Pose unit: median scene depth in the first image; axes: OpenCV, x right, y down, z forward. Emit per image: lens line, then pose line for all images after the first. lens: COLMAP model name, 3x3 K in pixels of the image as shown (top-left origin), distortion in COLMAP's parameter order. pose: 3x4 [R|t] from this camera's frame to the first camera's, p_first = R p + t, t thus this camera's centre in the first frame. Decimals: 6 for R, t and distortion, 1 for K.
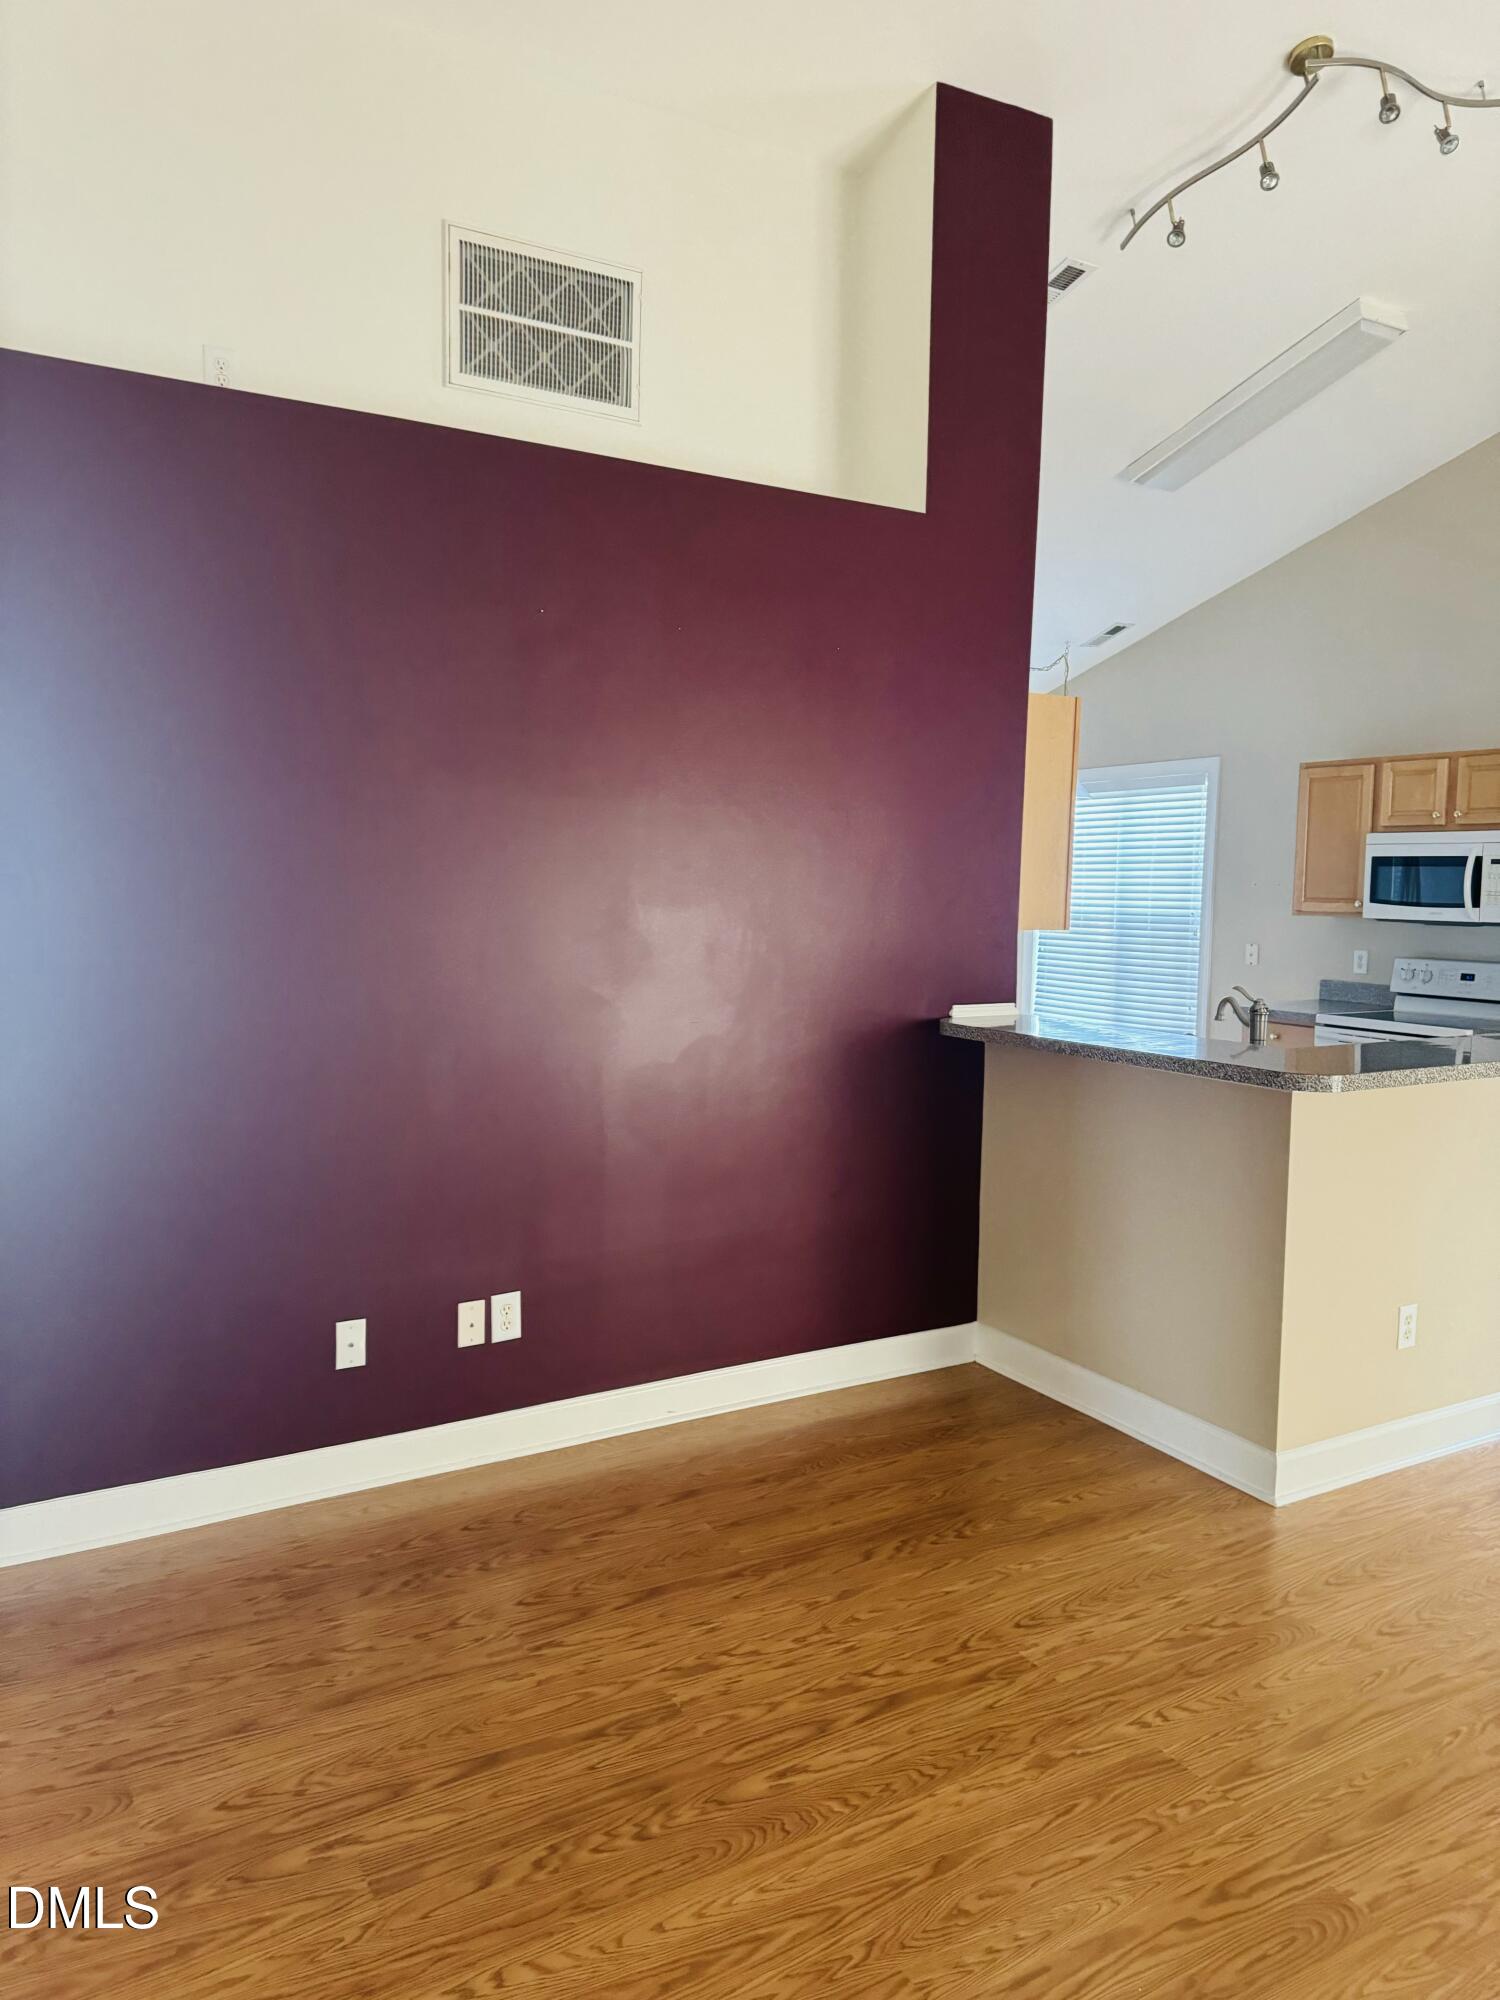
lens RADIAL K [[1405.6, 0, 748.3], [0, 1405.6, 1011.3], [0, 0, 1]] dist [0.139271, -0.227787]
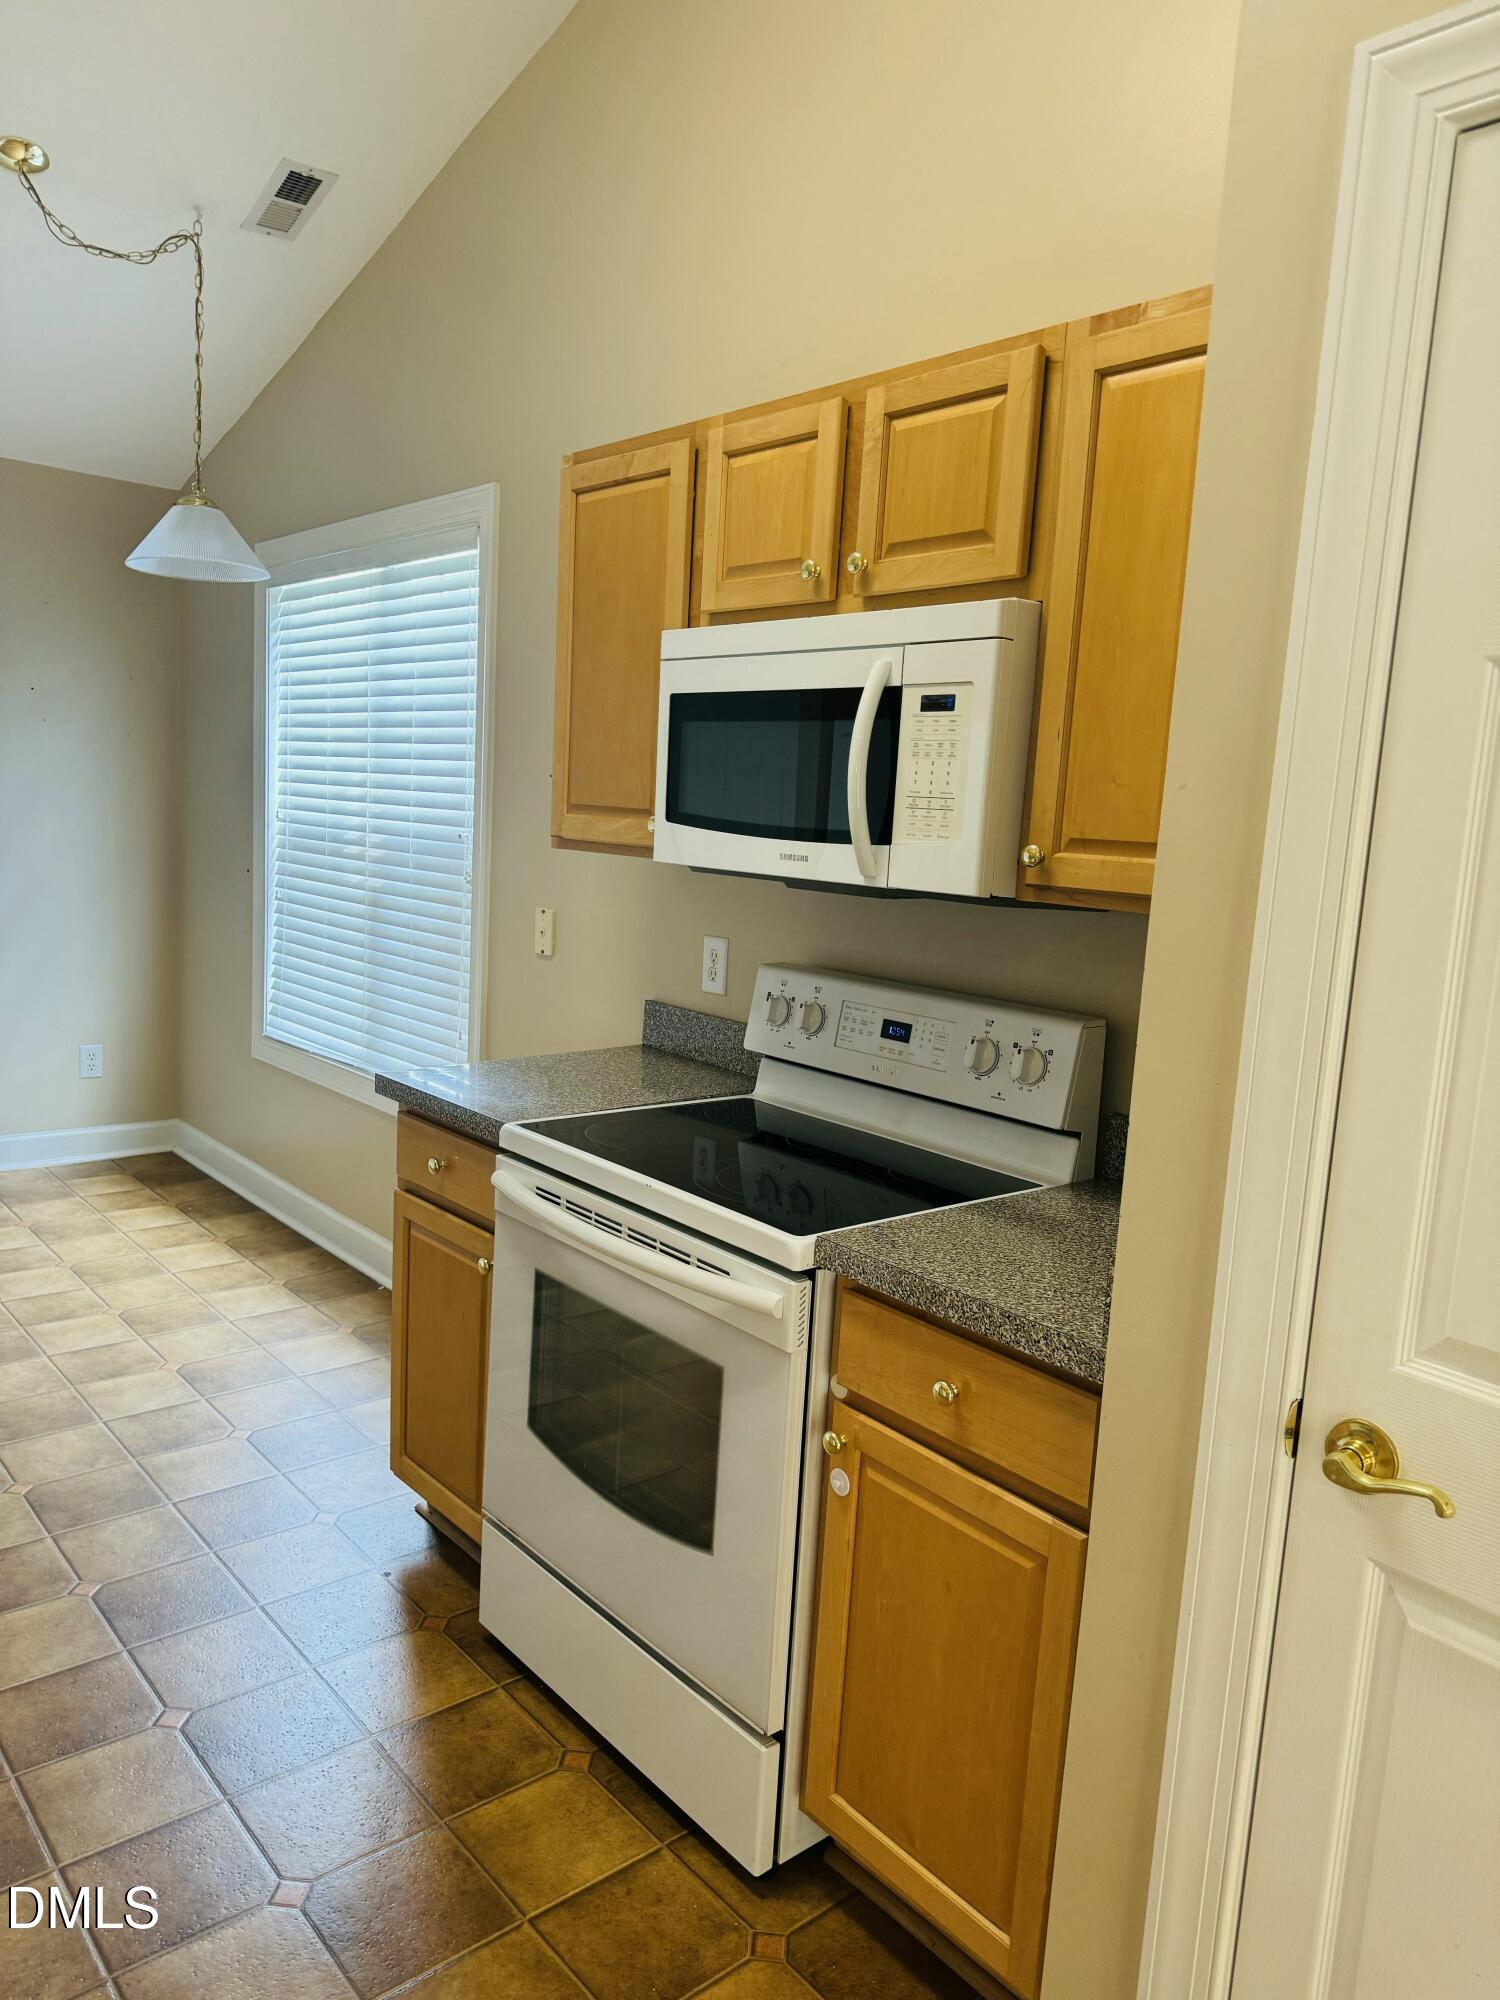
lens RADIAL K [[1405.6, 0, 748.3], [0, 1405.6, 1011.3], [0, 0, 1]] dist [0.139271, -0.227787]
pose [[0.983408, 0.020021, 0.180301, 0.388328], [-0.029903, 0.998186, 0.052258, -0.046007], [-0.178928, -0.056782, 0.982222, 0.631556]]
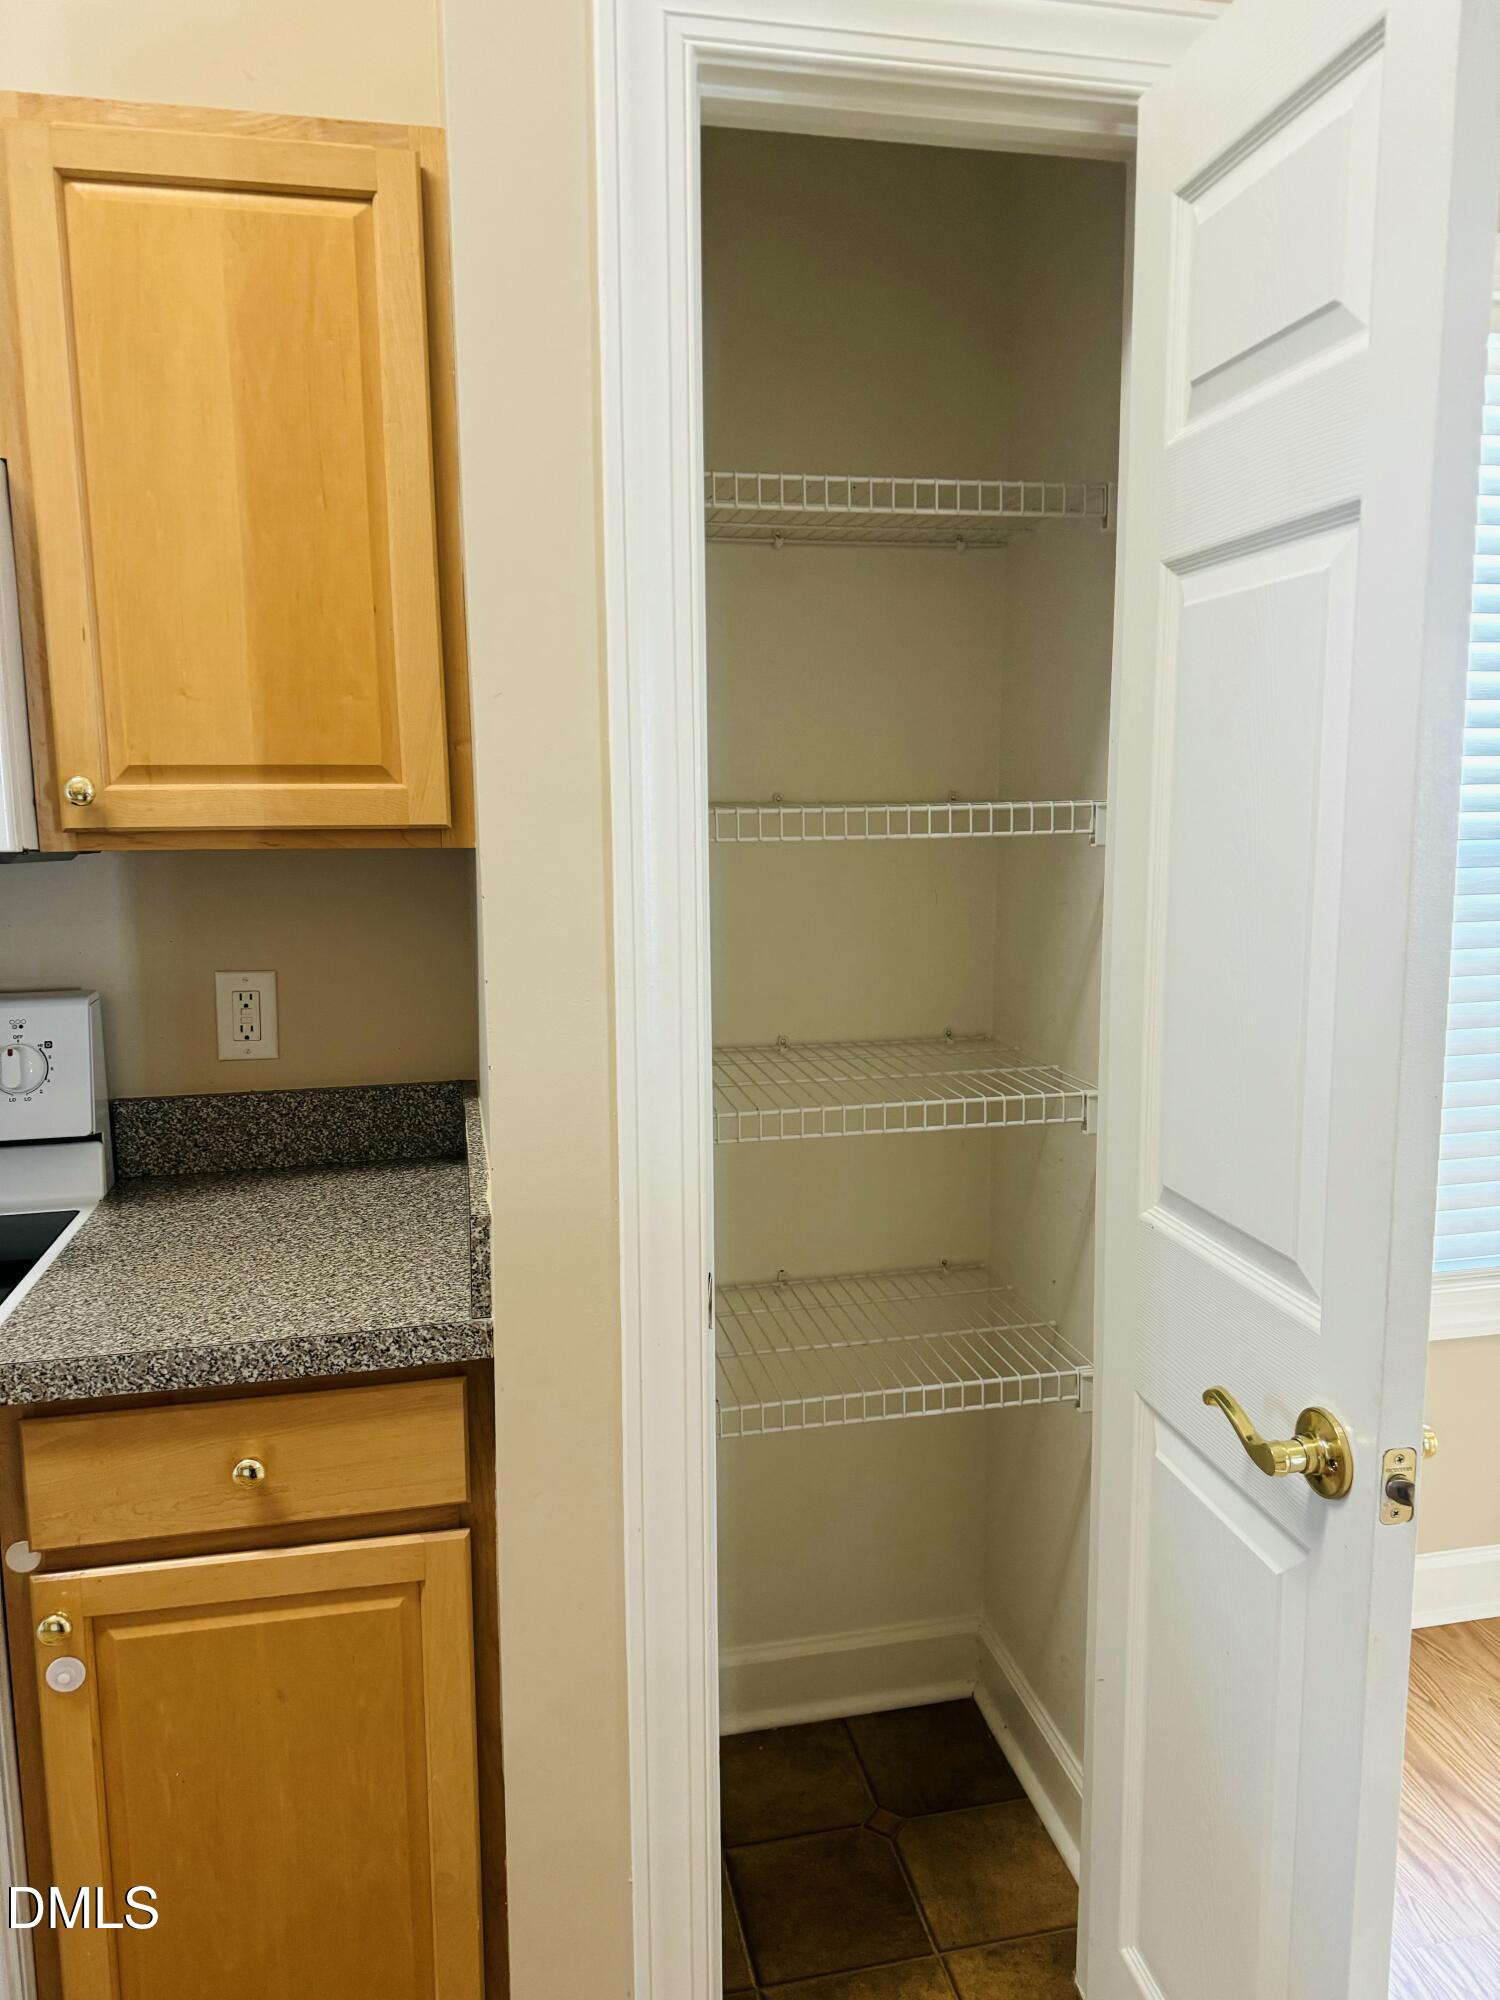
lens RADIAL K [[1468.0, 0, 748.8], [0, 1468.0, 990.3], [0, 0, 1]] dist [0.007876, 0.001236]
pose [[0.288319, -0.151738, 0.945435, 0.304691], [0.100043, 0.986734, 0.127857, -0.052366], [-0.952294, 0.057720, 0.299674, 0.736914]]
